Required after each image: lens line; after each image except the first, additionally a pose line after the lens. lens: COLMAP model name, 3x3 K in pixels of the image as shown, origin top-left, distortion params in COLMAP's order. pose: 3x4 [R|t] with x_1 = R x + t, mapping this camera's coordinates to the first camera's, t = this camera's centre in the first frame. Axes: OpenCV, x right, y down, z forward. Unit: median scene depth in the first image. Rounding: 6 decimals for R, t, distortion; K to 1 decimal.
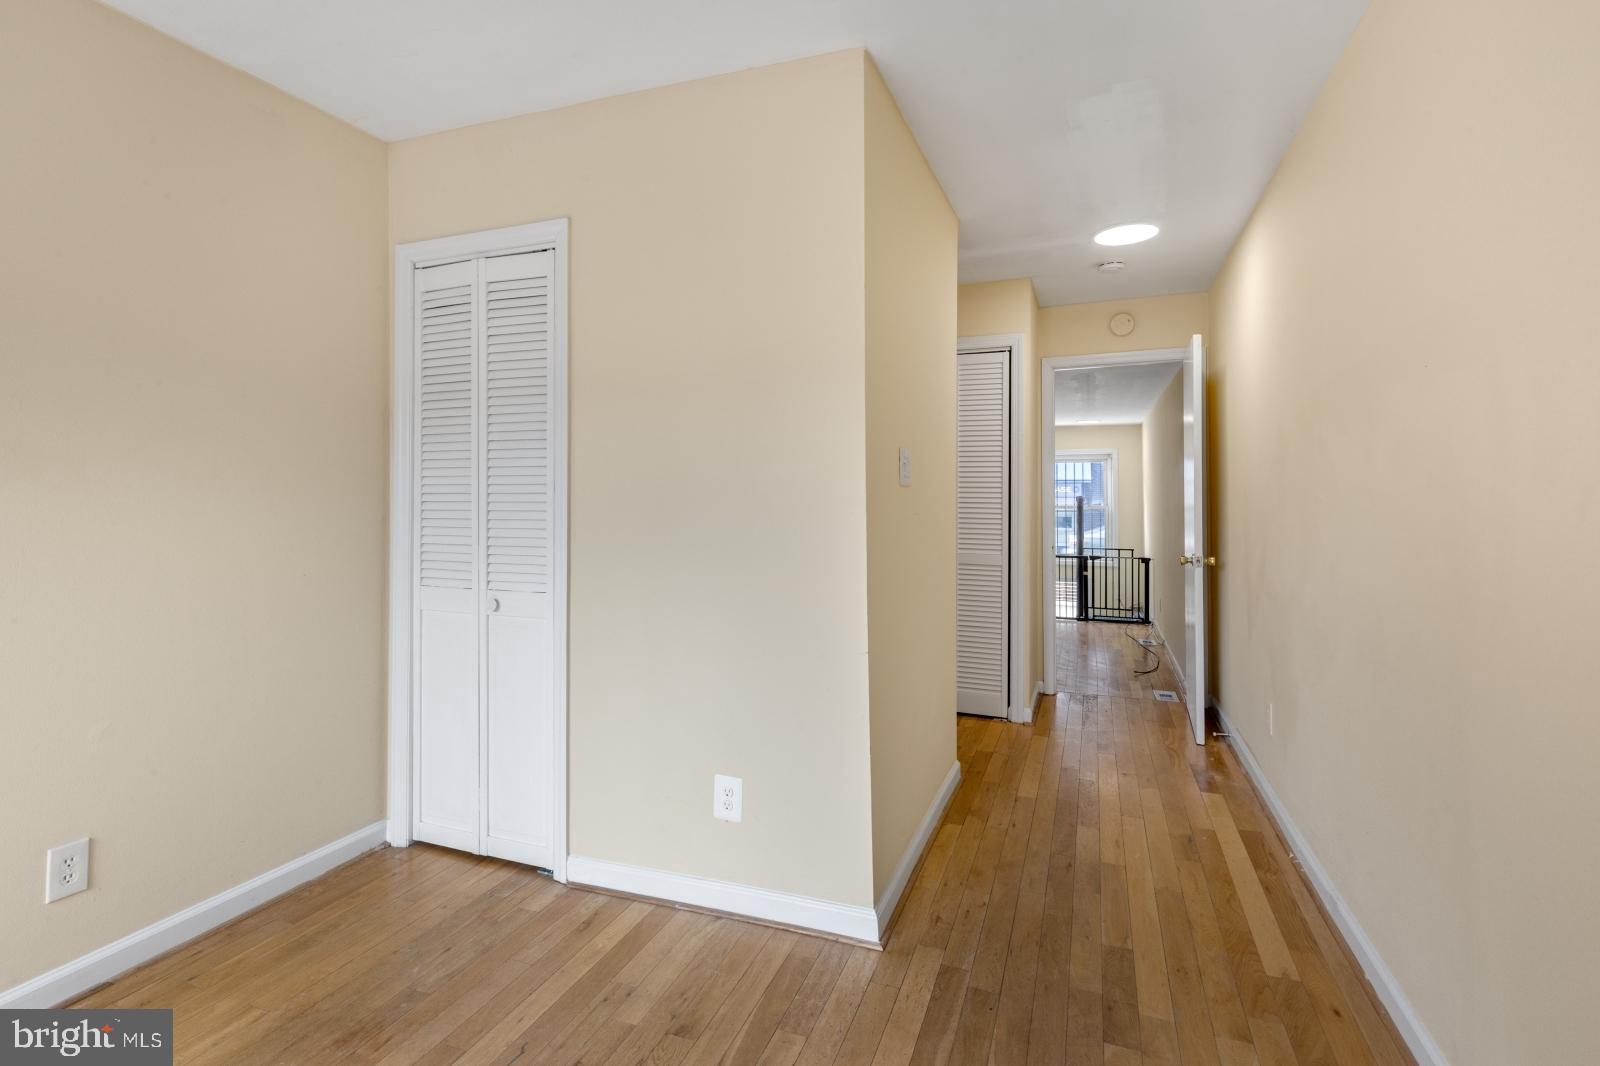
lens RADIAL K [[755.5, 0, 793.4], [0, 755.5, 490.9], [0, 0, 1]] dist [0.003600, -0.000083]
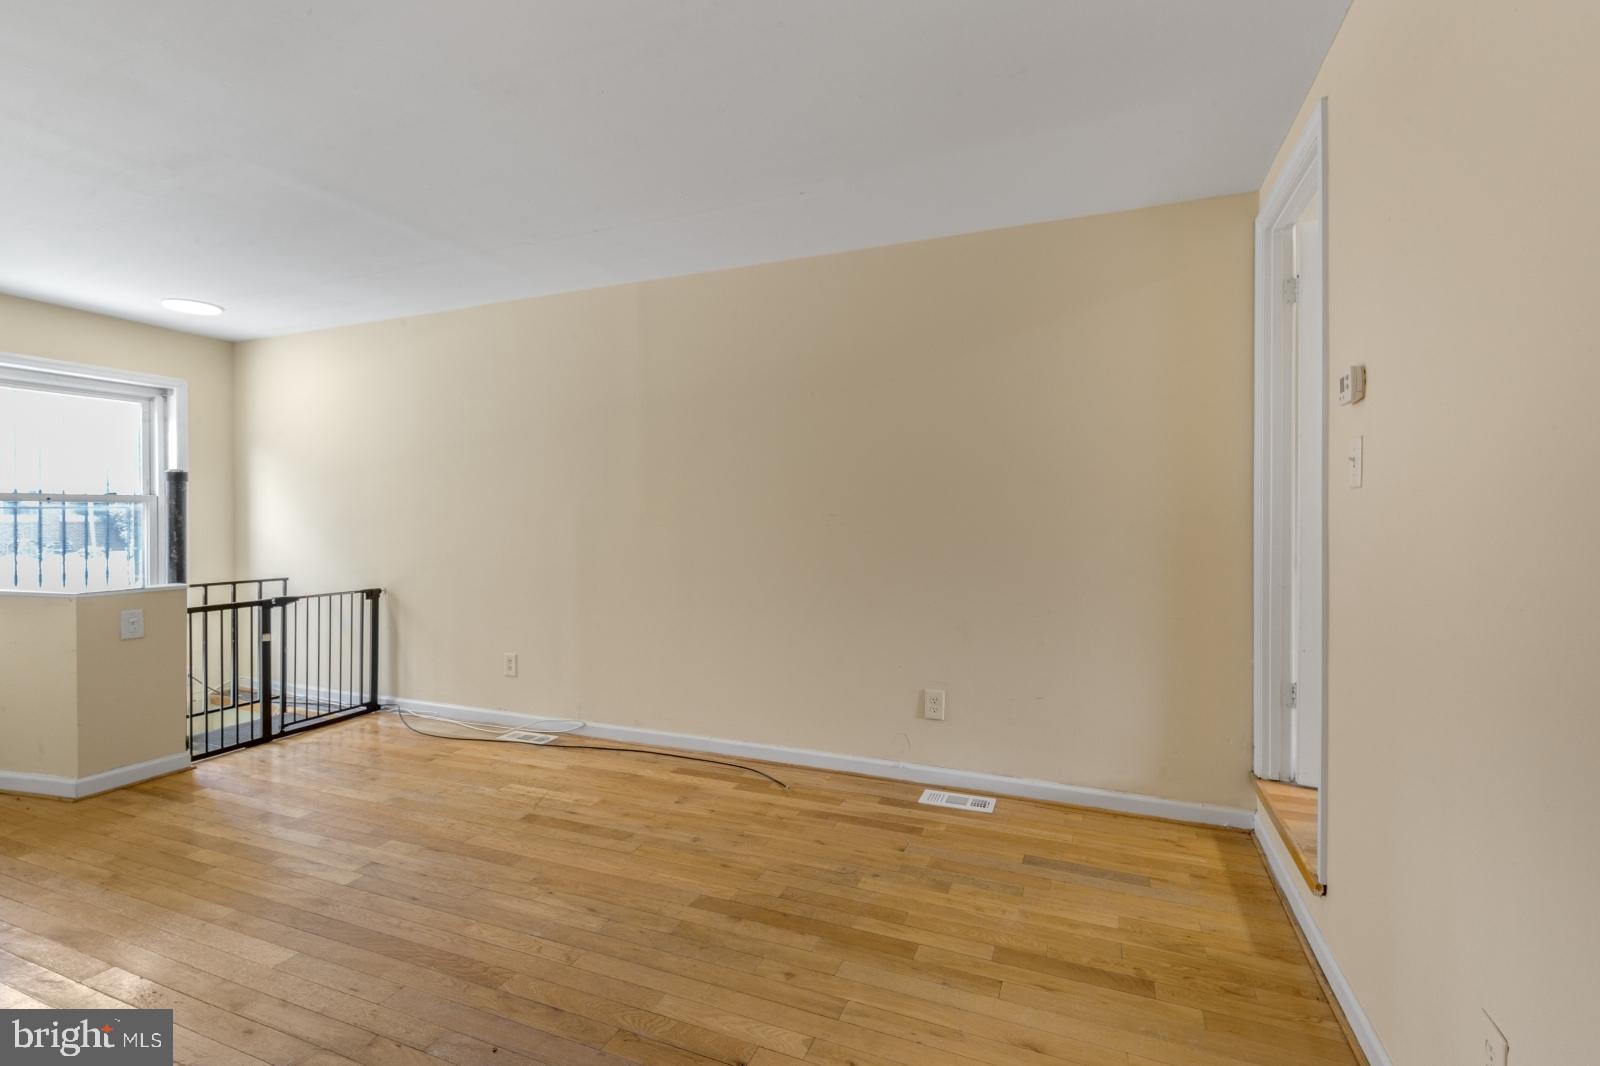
lens RADIAL K [[727.5, 0, 792.9], [0, 727.5, 521.9], [0, 0, 1]] dist [-0.002548, -0.000233]
pose [[0.007761, -0.008542, 0.999933, -0.045979], [-0.009341, 0.999919, 0.008614, 0.032738], [-0.999926, -0.009408, 0.007681, 0.681093]]
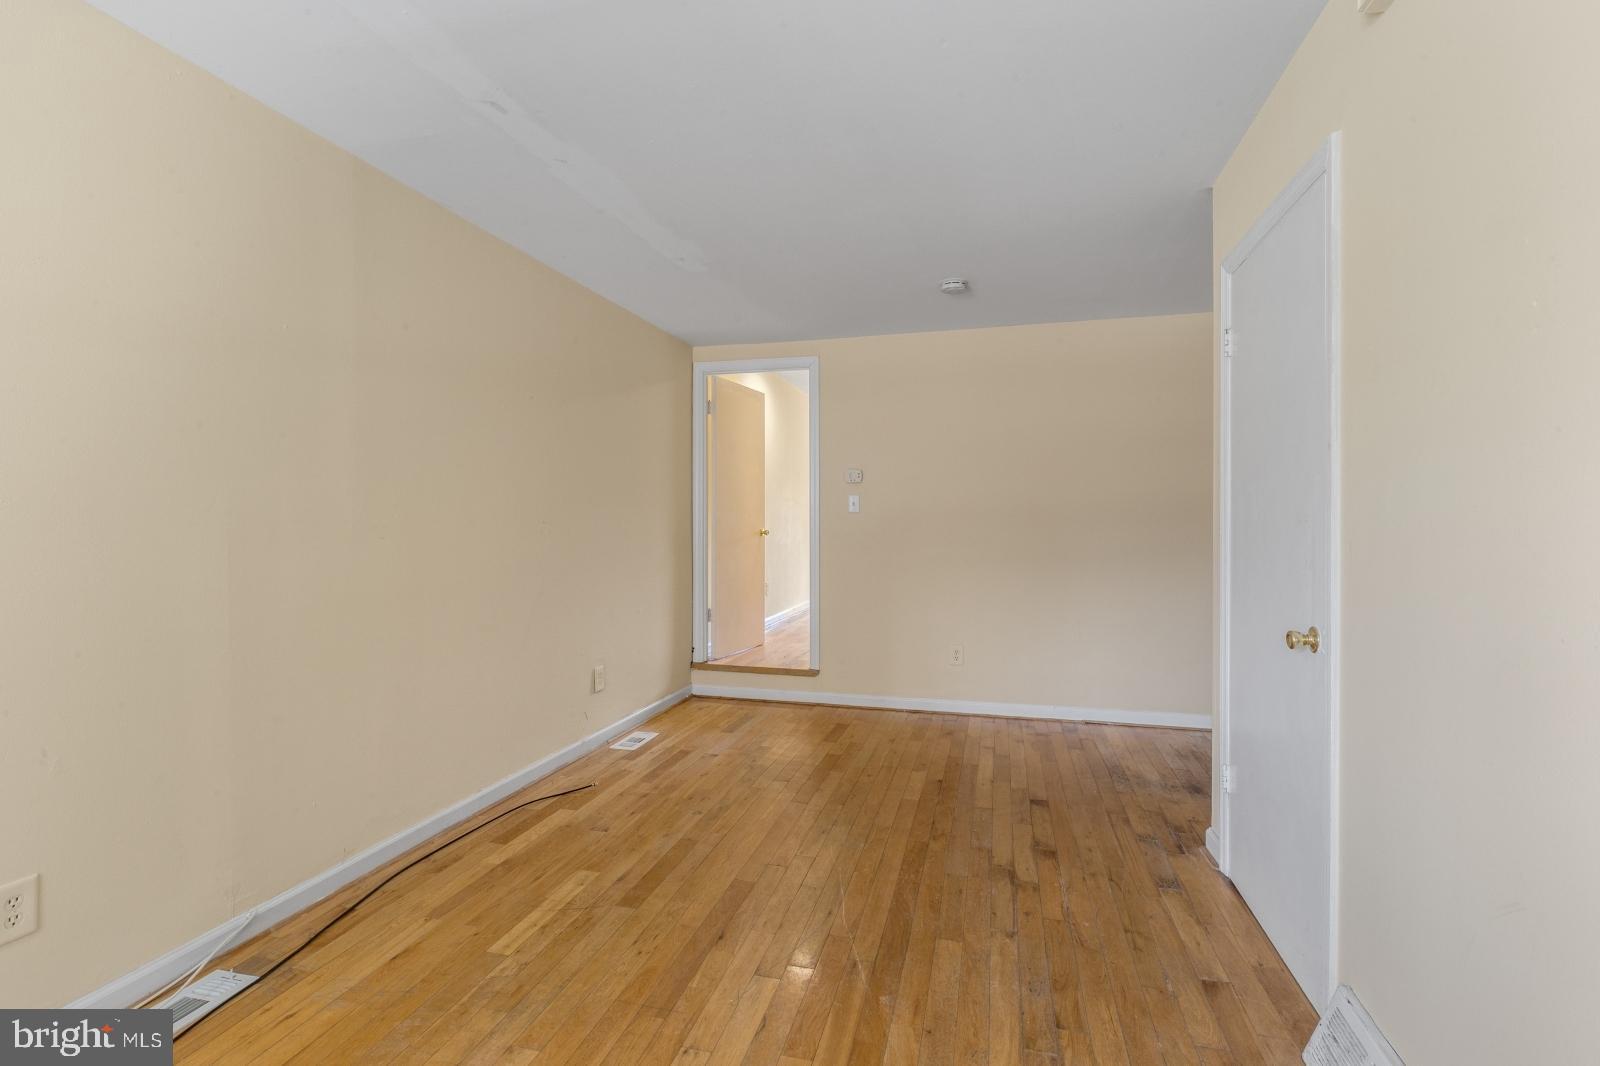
lens RADIAL K [[727.0, 0, 793.2], [0, 727.0, 535.6], [0, 0, 1]] dist [0.002209, -0.000387]
pose [[-0.994978, 0.003237, -0.100044, 0.245578], [0.002425, 0.999963, 0.008229, 0.036305], [0.100067, 0.007945, -0.994949, 1.063953]]
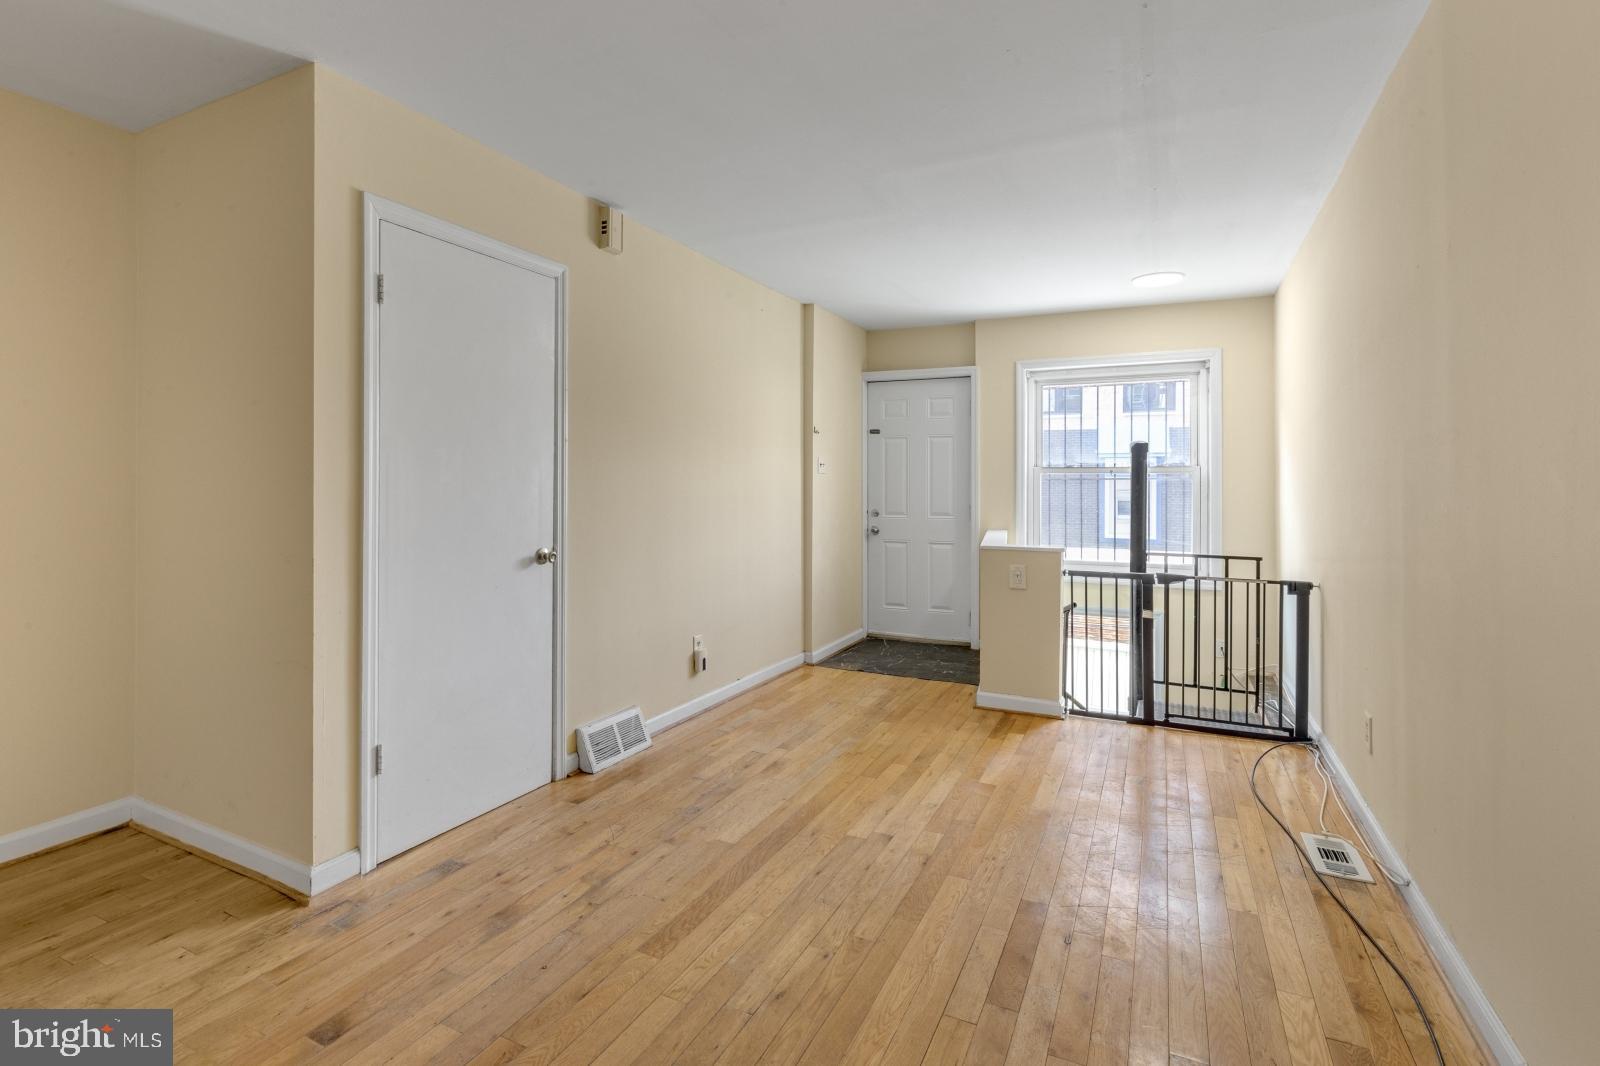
lens RADIAL K [[767.1, 0, 794.7], [0, 767.1, 484.2], [0, 0, 1]] dist [0.001263, -0.000416]
pose [[0.996842, 0.004027, -0.079314, 0.220802], [-0.003420, 0.999964, 0.007791, 0.032471], [0.079342, -0.007495, 0.996819, 0.550868]]
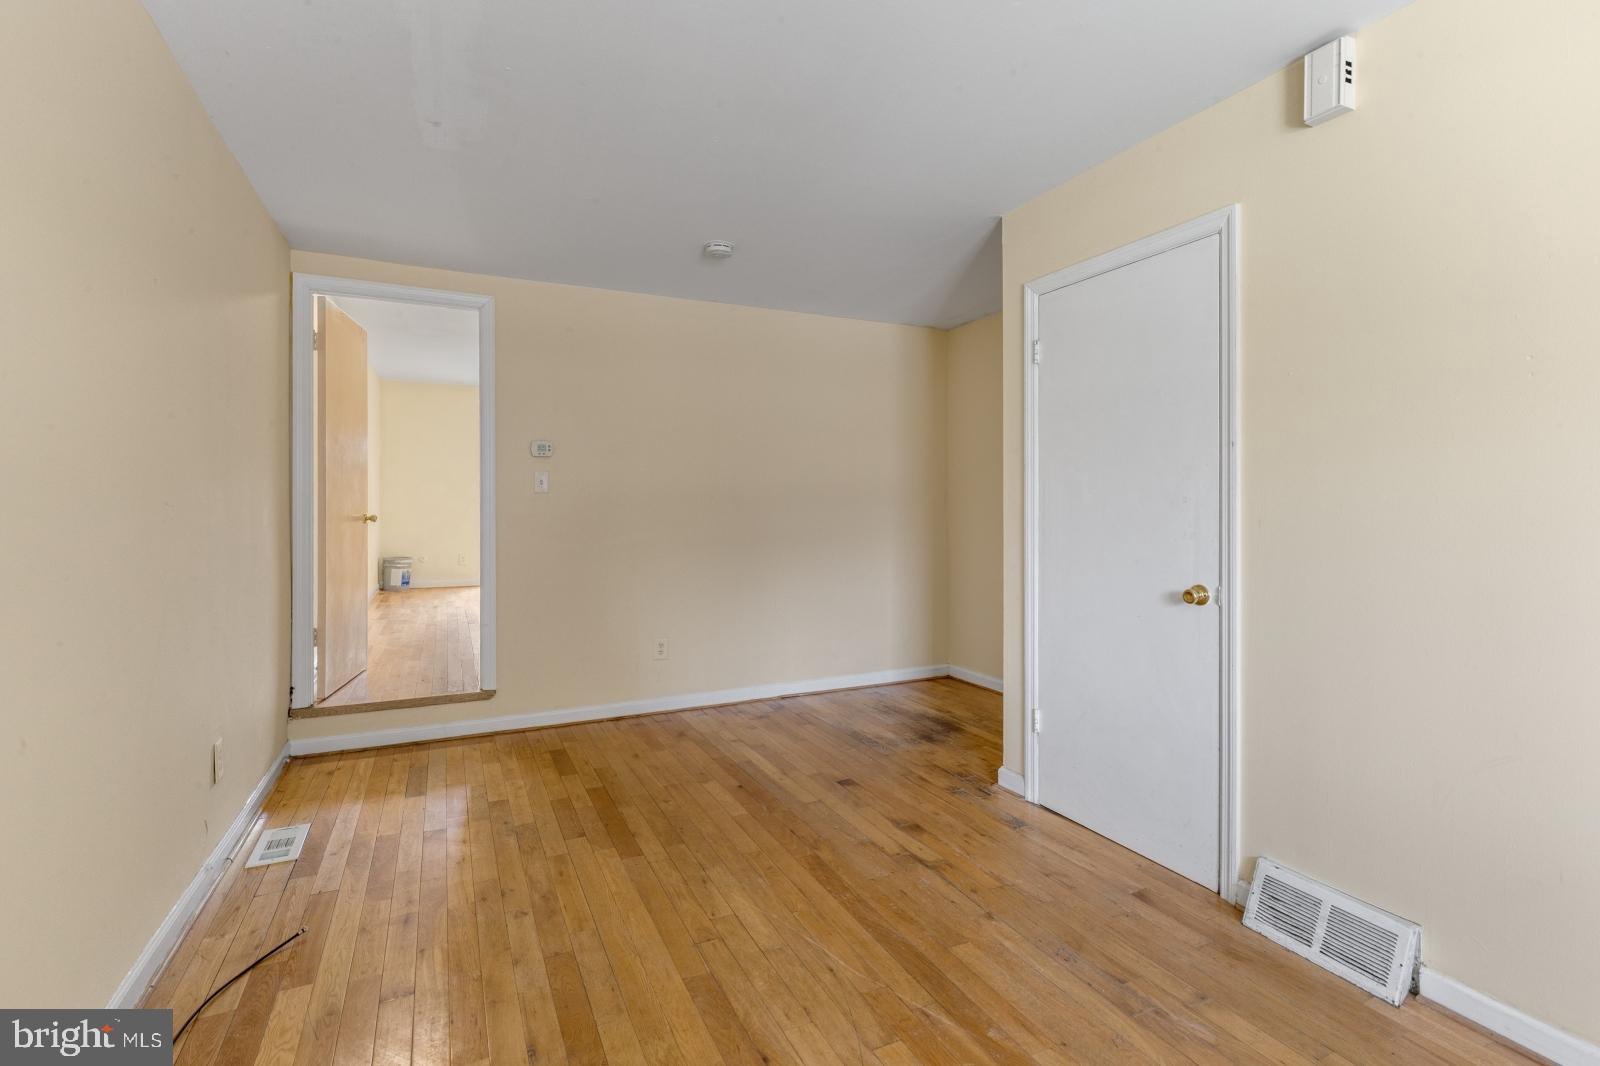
lens RADIAL K [[742.5, 0, 779.4], [0, 742.5, 507.1], [0, 0, 1]] dist [0.003161, -0.000380]
pose [[-0.695602, 0.005271, -0.718408, 0.372575], [0.010487, 0.999941, -0.002818, 0.035636], [0.718350, -0.009494, -0.695617, 0.955689]]
